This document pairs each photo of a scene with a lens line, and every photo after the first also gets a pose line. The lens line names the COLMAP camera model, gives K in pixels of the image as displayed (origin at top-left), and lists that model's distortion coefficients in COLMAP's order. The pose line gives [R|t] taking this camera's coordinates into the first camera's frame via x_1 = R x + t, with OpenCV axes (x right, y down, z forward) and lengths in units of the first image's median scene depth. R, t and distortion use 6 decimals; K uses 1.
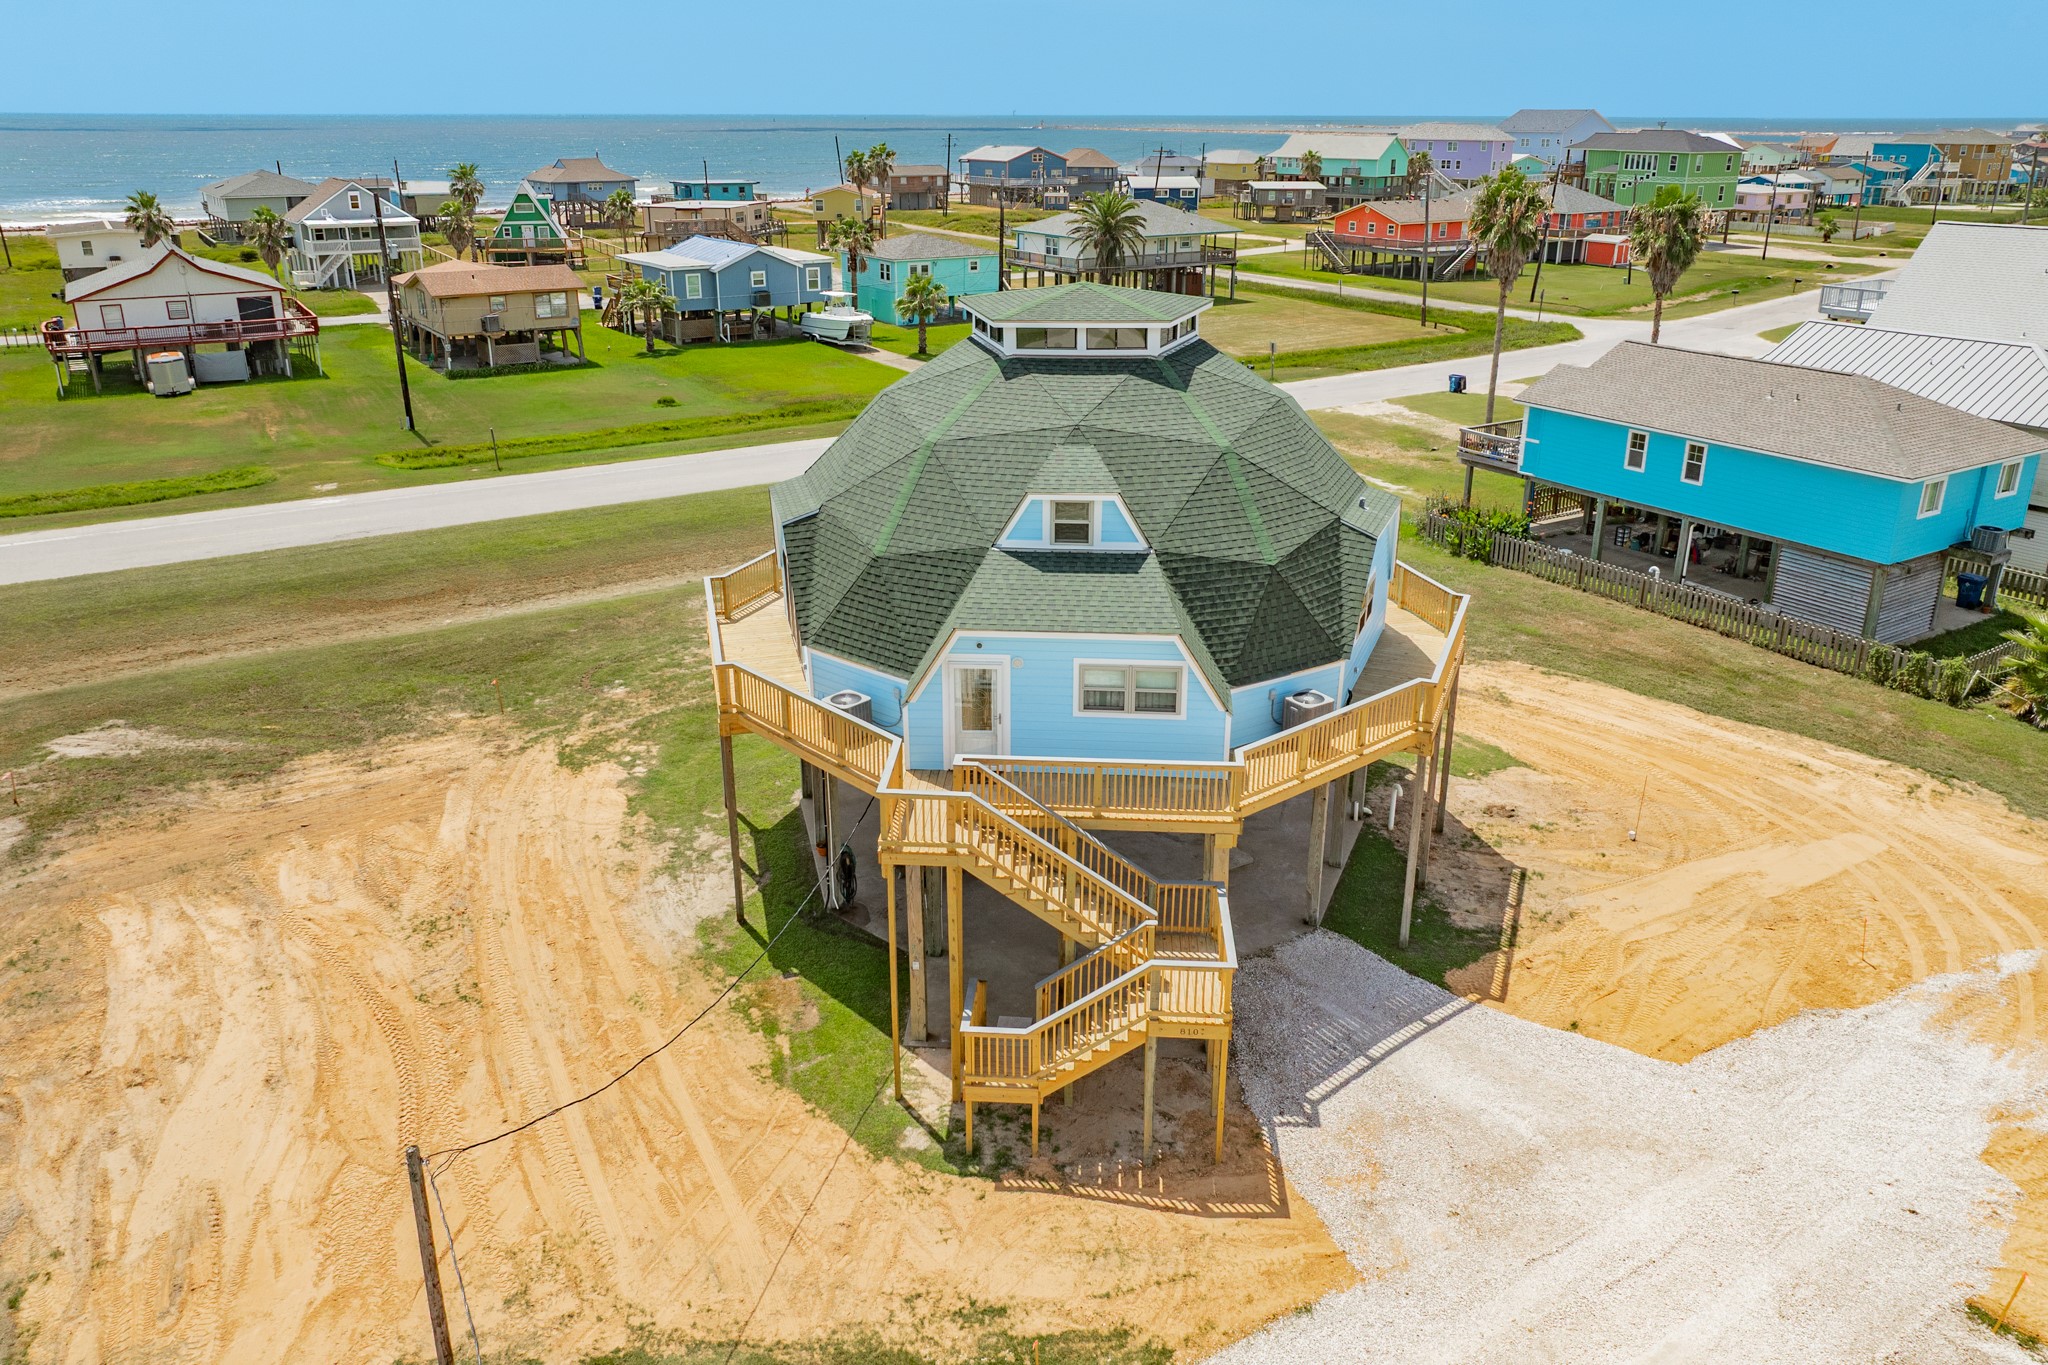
lens RADIAL K [[1458.8, 0, 1019.8], [0, 1458.8, 623.7], [0, 0, 1]] dist [0.001269, -0.011281]
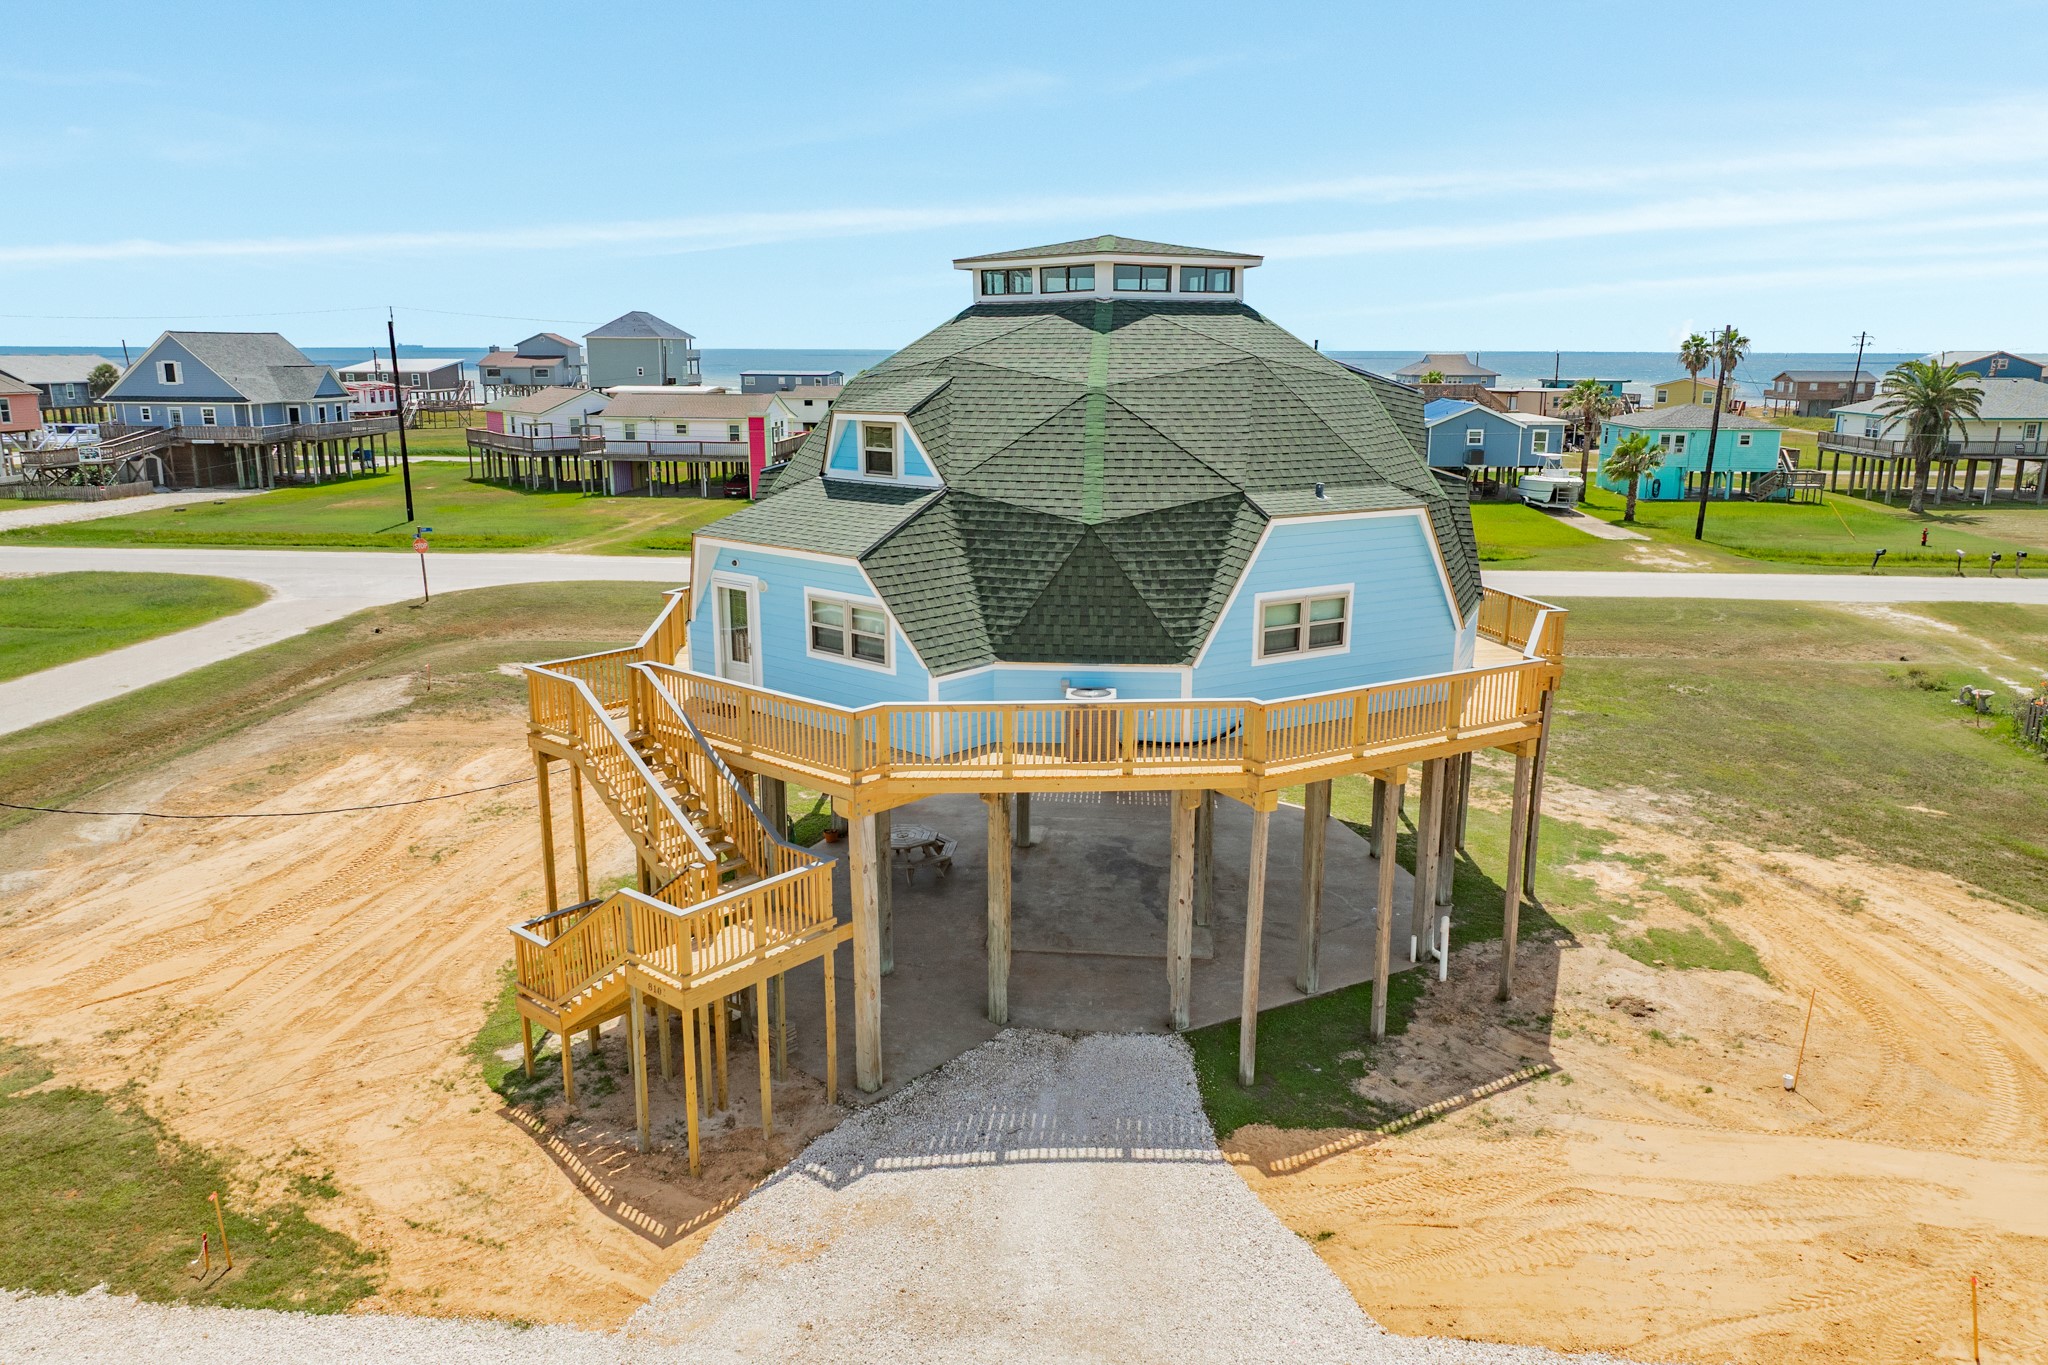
lens RADIAL K [[1423.2, 0, 1035.4], [0, 1423.2, 673.6], [0, 0, 1]] dist [-0.005776, -0.005165]
pose [[0.802281, 0.133856, -0.581746, 0.445049], [-0.198516, 0.978895, -0.048533, 0.060485], [0.562972, 0.154423, 0.811921, 0.264108]]
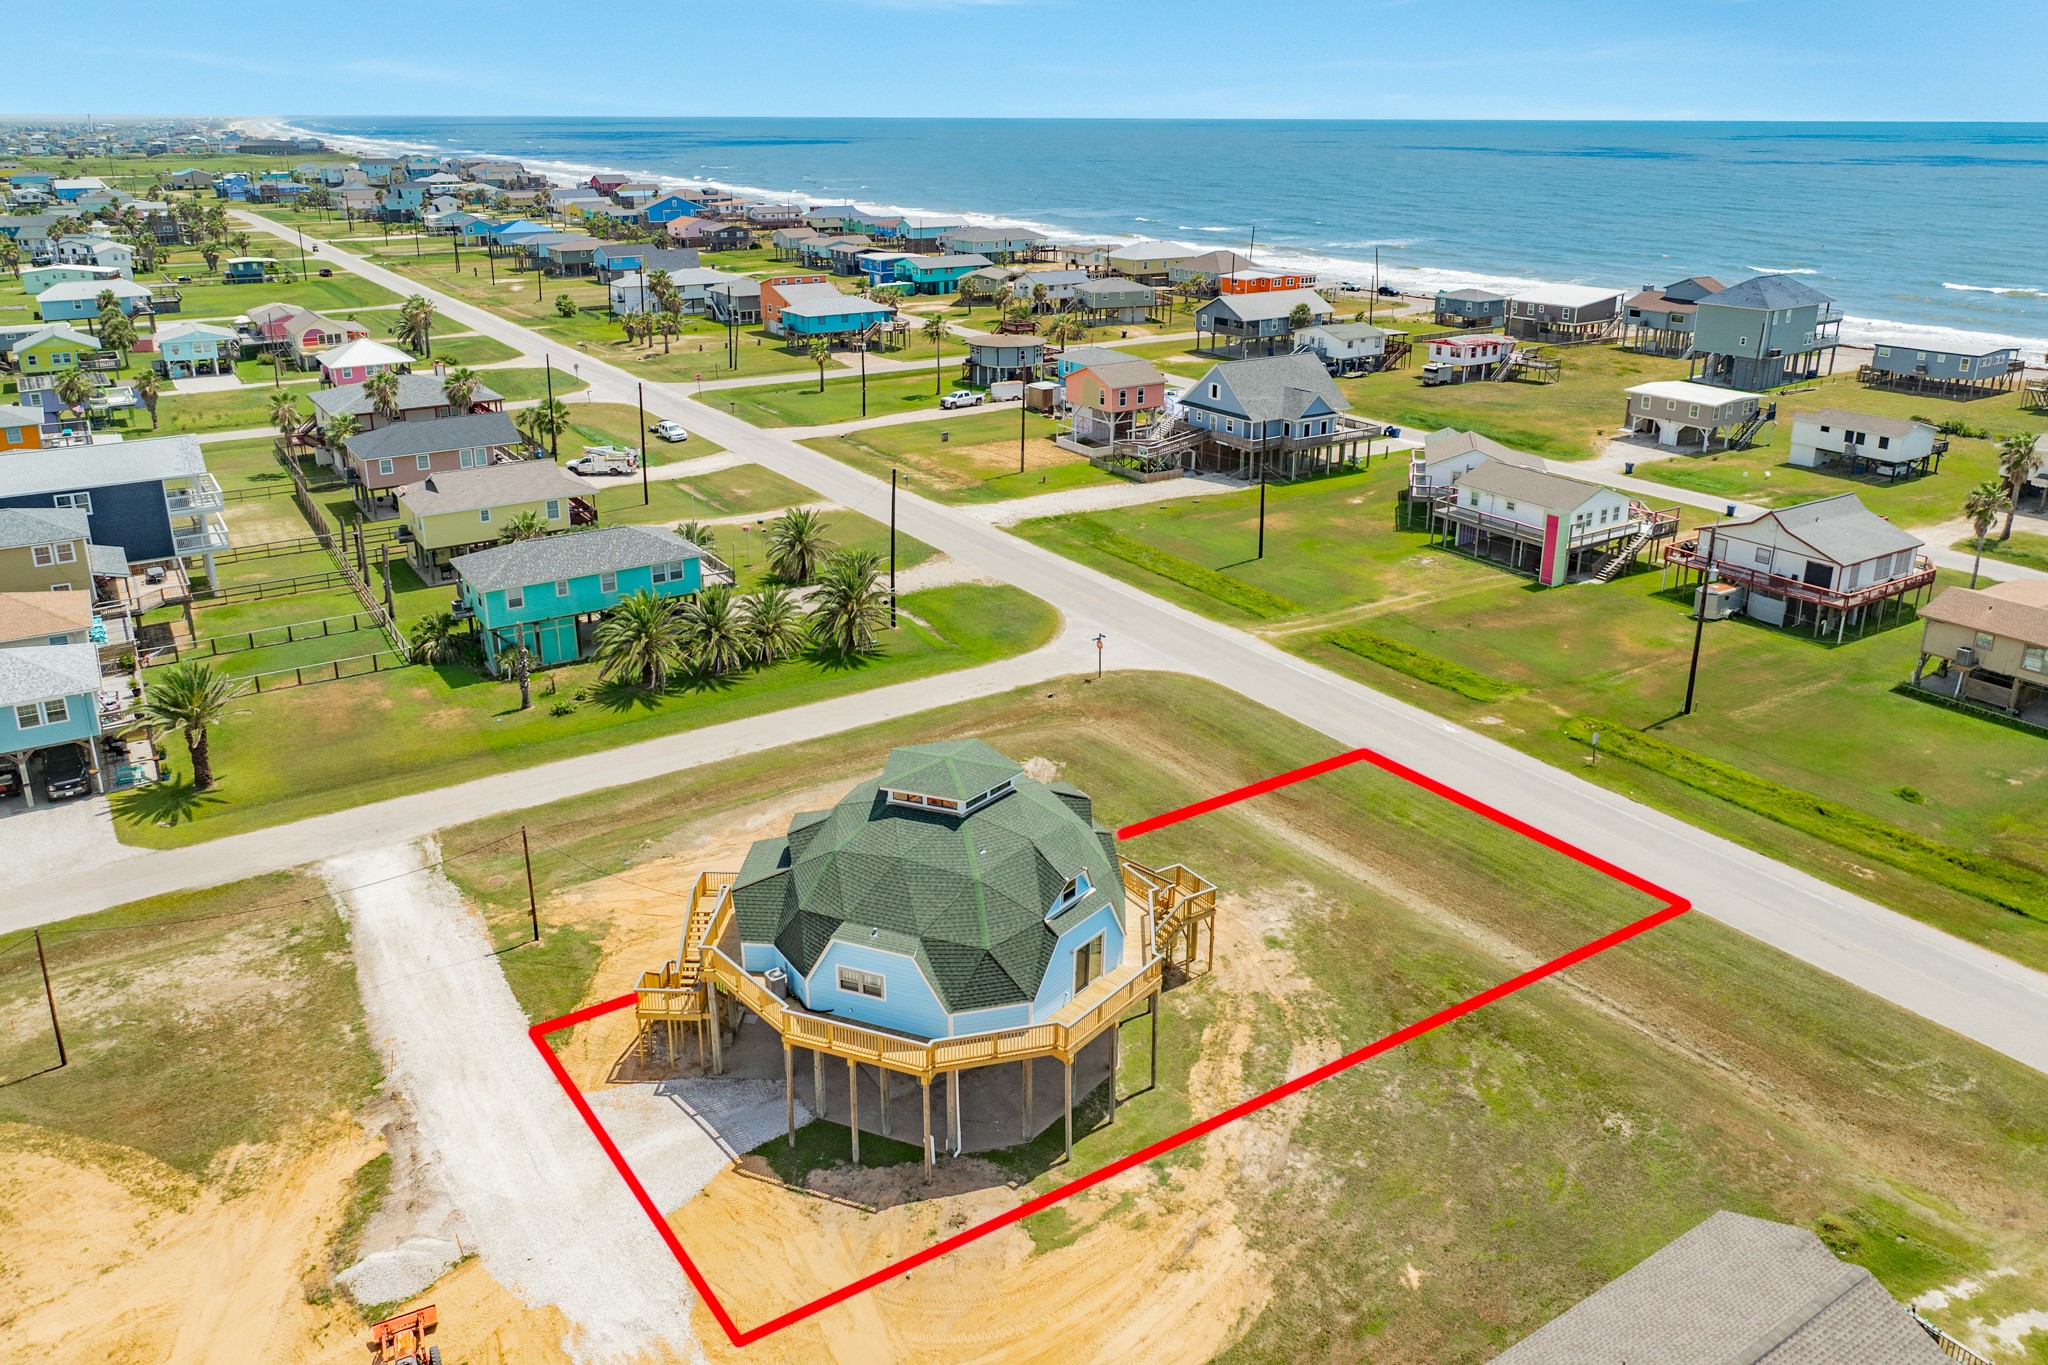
lens RADIAL K [[1458.8, 0, 1019.8], [0, 1458.8, 623.7], [0, 0, 1]] dist [0.001269, -0.011281]
pose [[0.017255, 0.328774, -0.944251, 1.385525], [-0.333058, 0.892346, 0.304615, -0.784737], [0.942748, 0.309234, 0.124898, 0.664389]]
